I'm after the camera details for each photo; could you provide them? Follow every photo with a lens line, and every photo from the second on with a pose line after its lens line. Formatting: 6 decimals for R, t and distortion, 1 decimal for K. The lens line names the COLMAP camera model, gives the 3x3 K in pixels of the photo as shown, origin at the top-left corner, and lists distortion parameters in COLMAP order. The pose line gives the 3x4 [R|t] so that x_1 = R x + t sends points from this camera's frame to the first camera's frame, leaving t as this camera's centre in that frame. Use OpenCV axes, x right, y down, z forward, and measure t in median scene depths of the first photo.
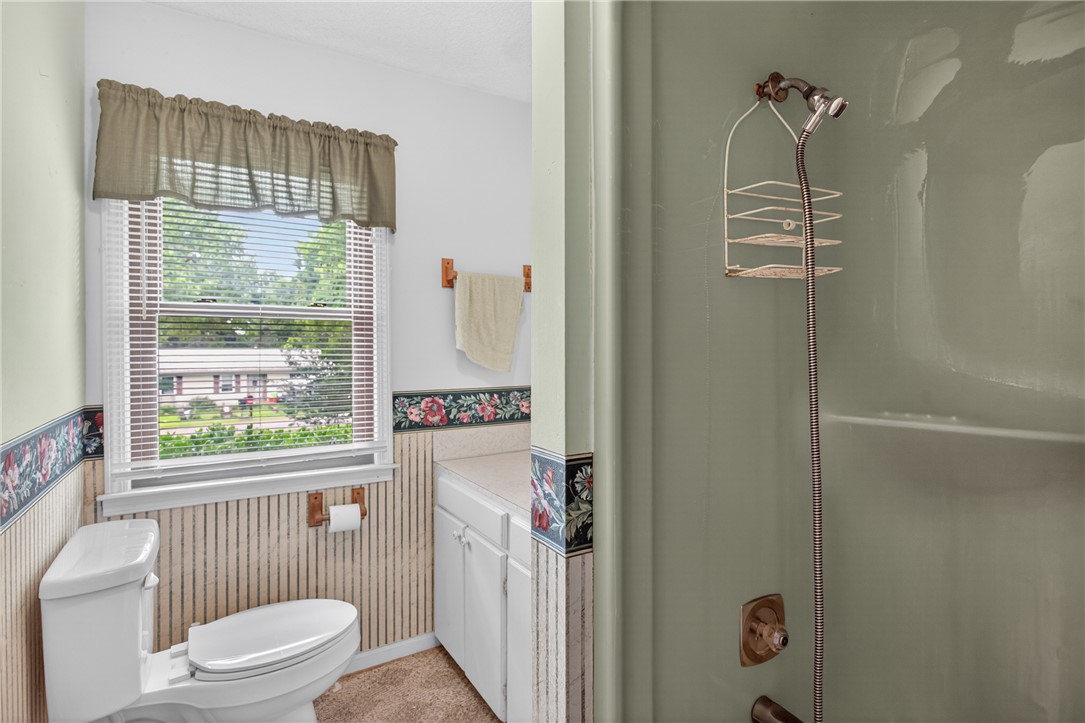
lens RADIAL K [[525.3, 0, 542.3], [0, 525.3, 355.7], [0, 0, 1]] dist [-0.015398, 0.002171]
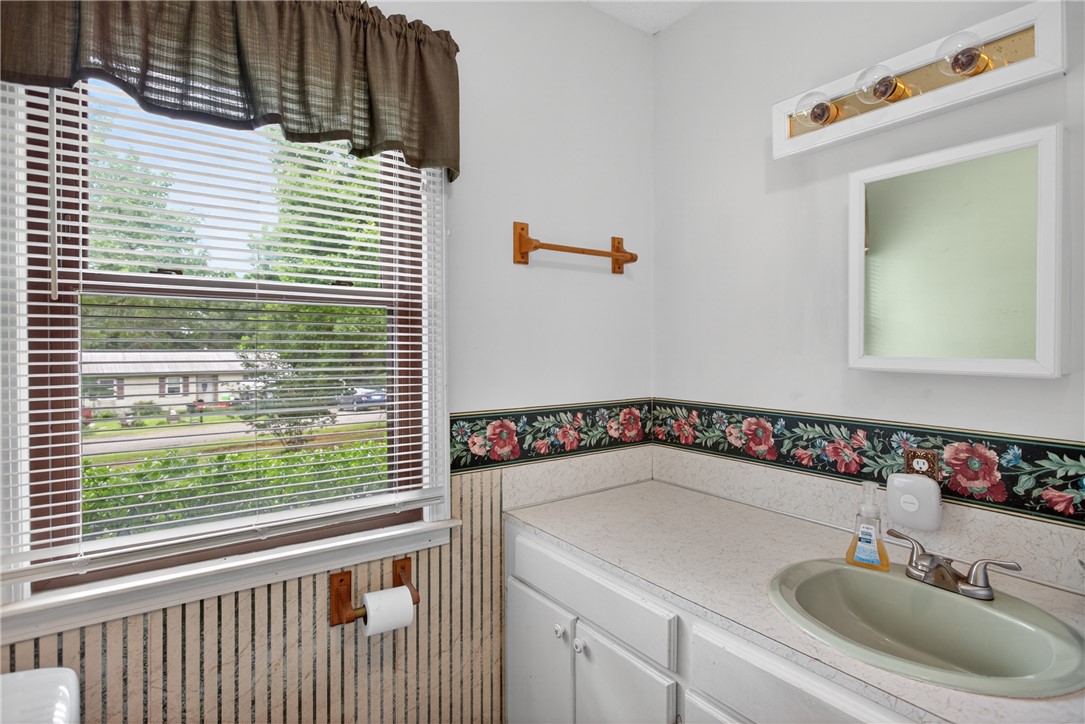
lens RADIAL K [[525.3, 0, 541.0], [0, 525.3, 354.7], [0, 0, 1]] dist [-0.015398, 0.002171]
pose [[0.997428, -0.000609, 0.071676, -0.231064], [0.000780, 0.999997, -0.002362, -0.006329], [-0.071674, 0.002412, 0.997425, 0.333766]]
